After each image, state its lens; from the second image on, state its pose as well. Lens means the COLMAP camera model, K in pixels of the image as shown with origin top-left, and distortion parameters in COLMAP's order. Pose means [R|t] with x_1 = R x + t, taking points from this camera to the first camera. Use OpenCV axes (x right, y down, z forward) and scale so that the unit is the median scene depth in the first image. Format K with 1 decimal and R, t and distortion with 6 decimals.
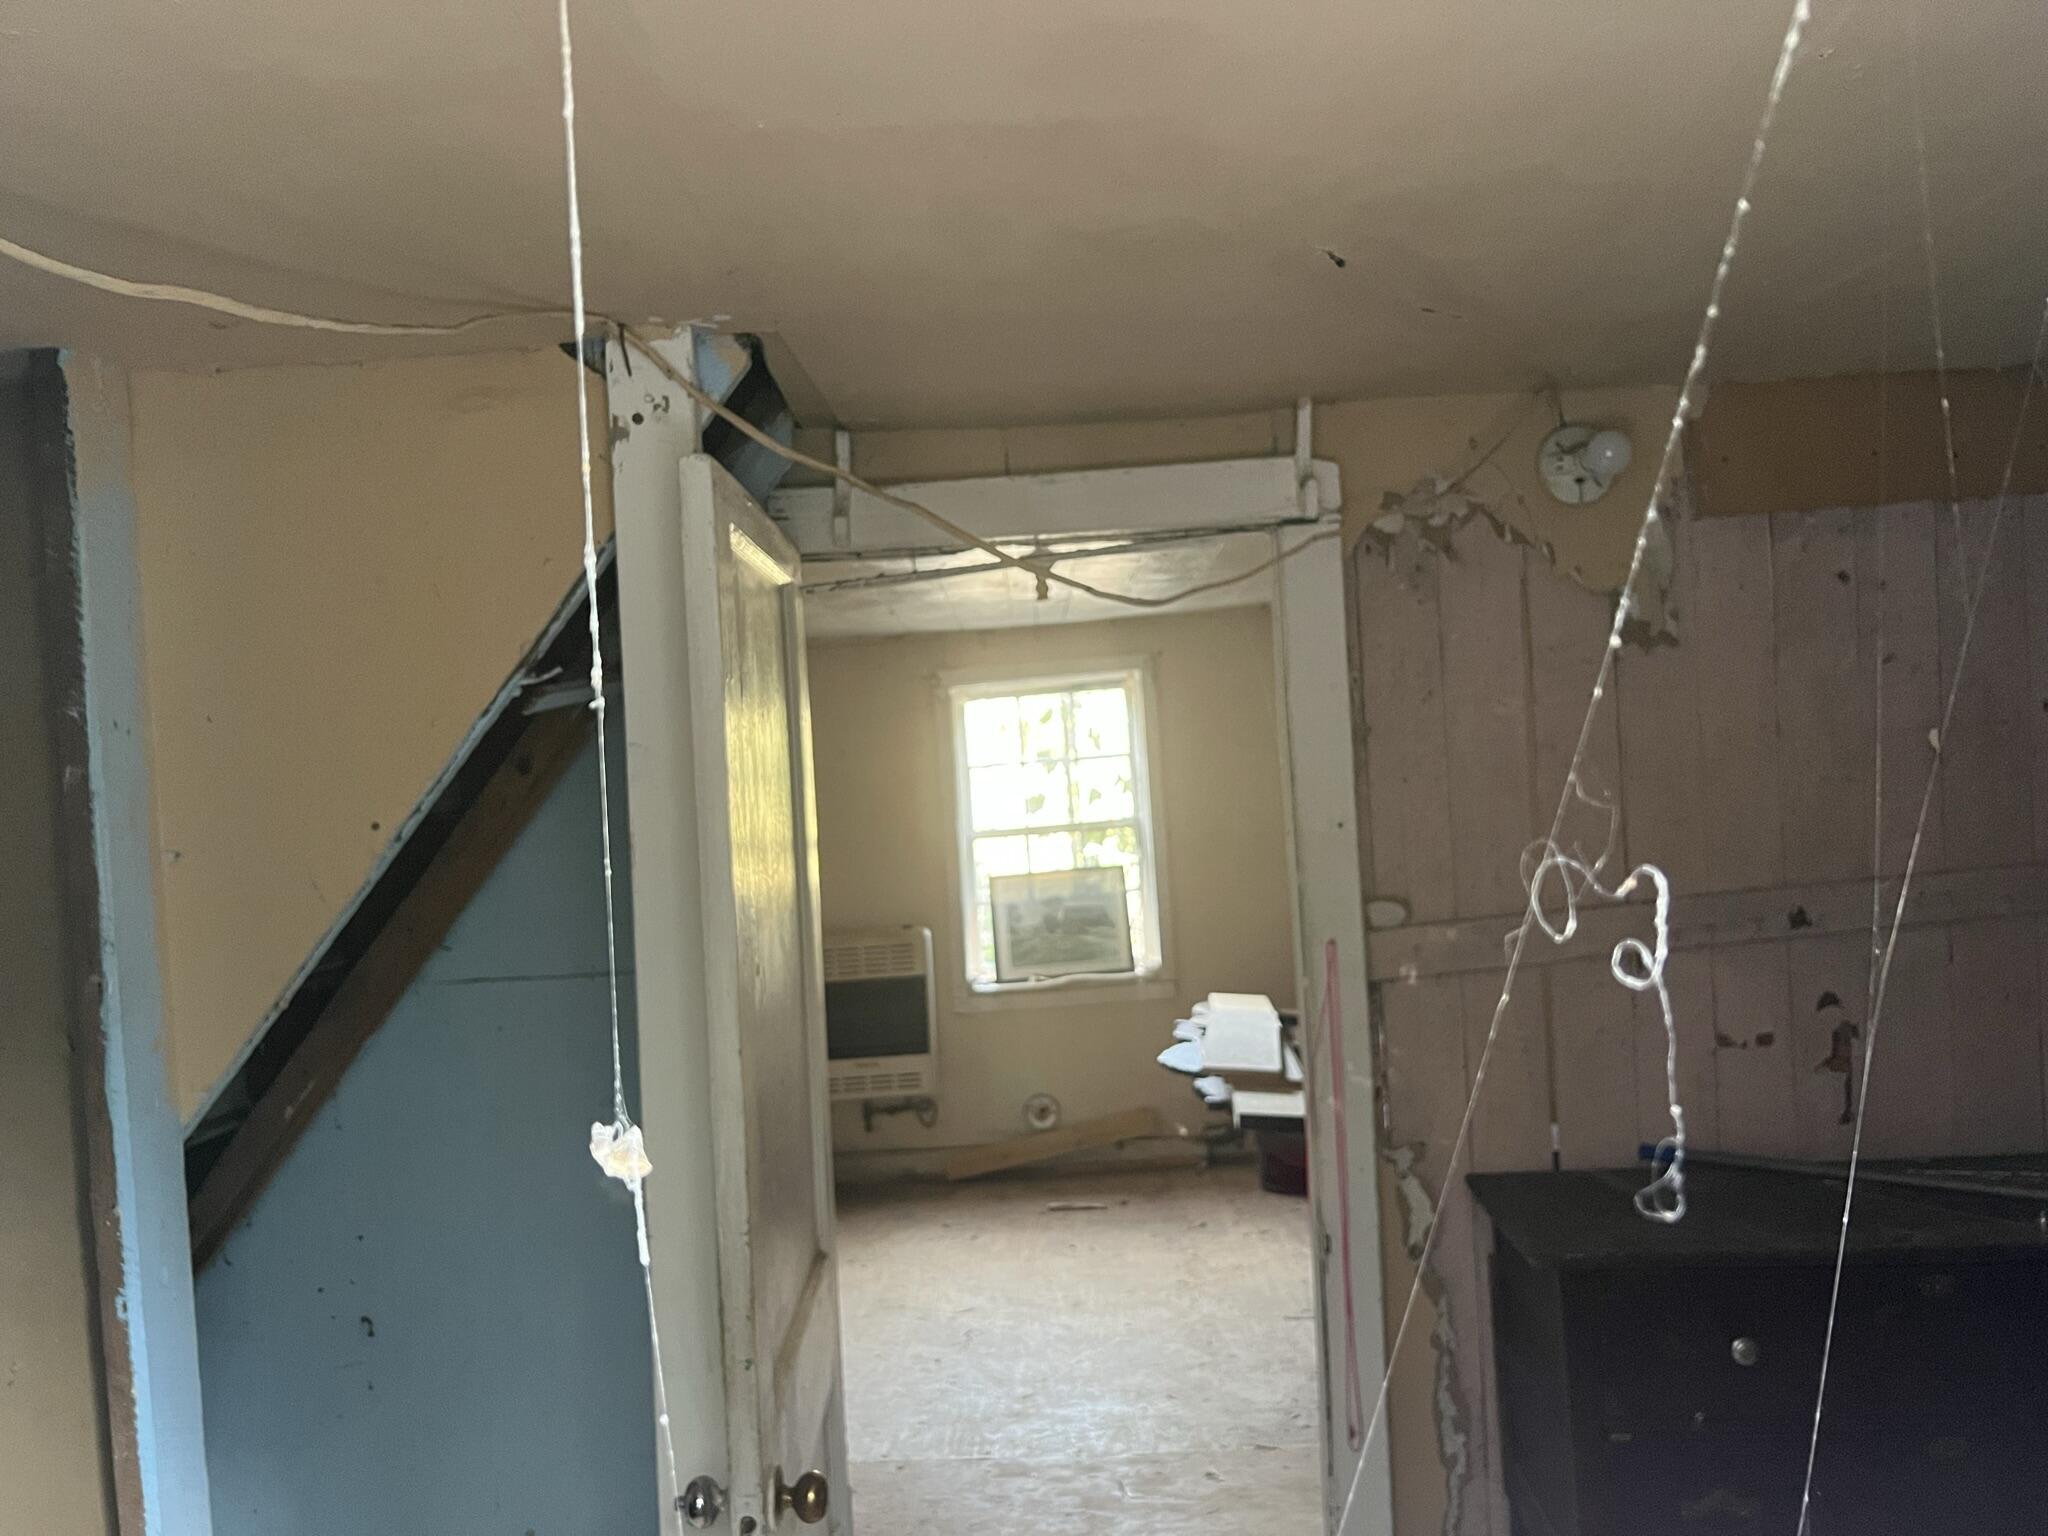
lens RADIAL K [[1588.9, 0, 1007.9], [0, 1588.9, 763.4], [0, 0, 1]] dist [0.073773, -0.106955]
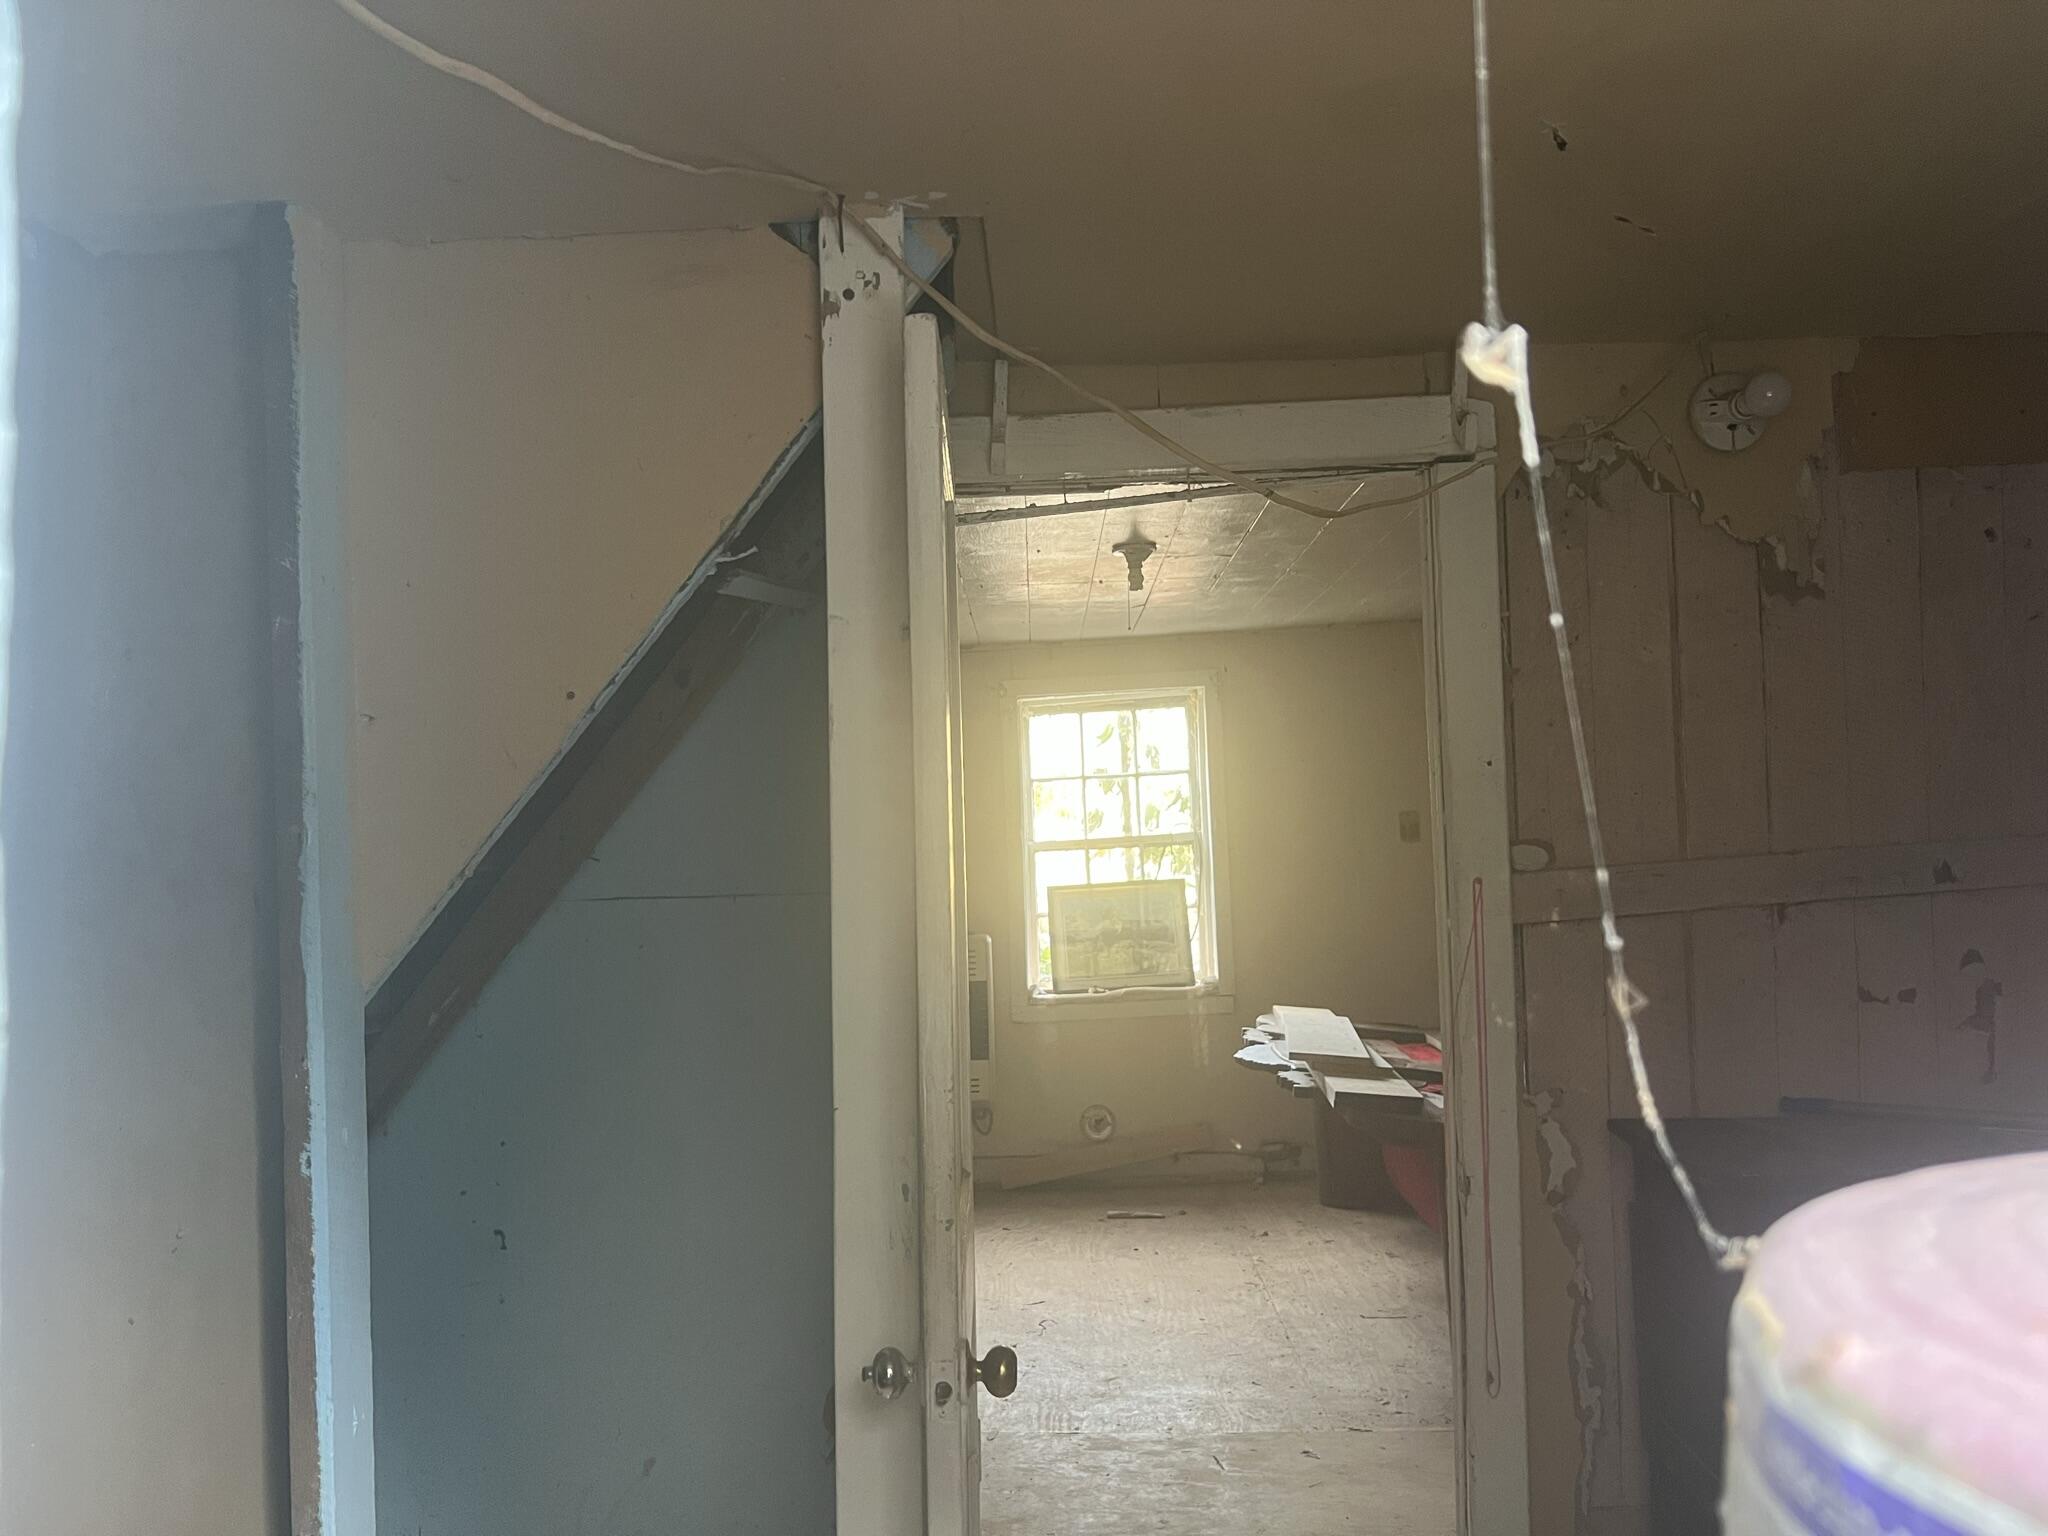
lens RADIAL K [[1571.0, 0, 1025.3], [0, 1571.0, 756.5], [0, 0, 1]] dist [0.062766, -0.076081]
pose [[0.999637, 0.026616, -0.004180, -0.074648], [-0.026753, 0.998961, -0.036892, 0.075836], [0.003194, 0.036991, 0.999311, 0.009721]]
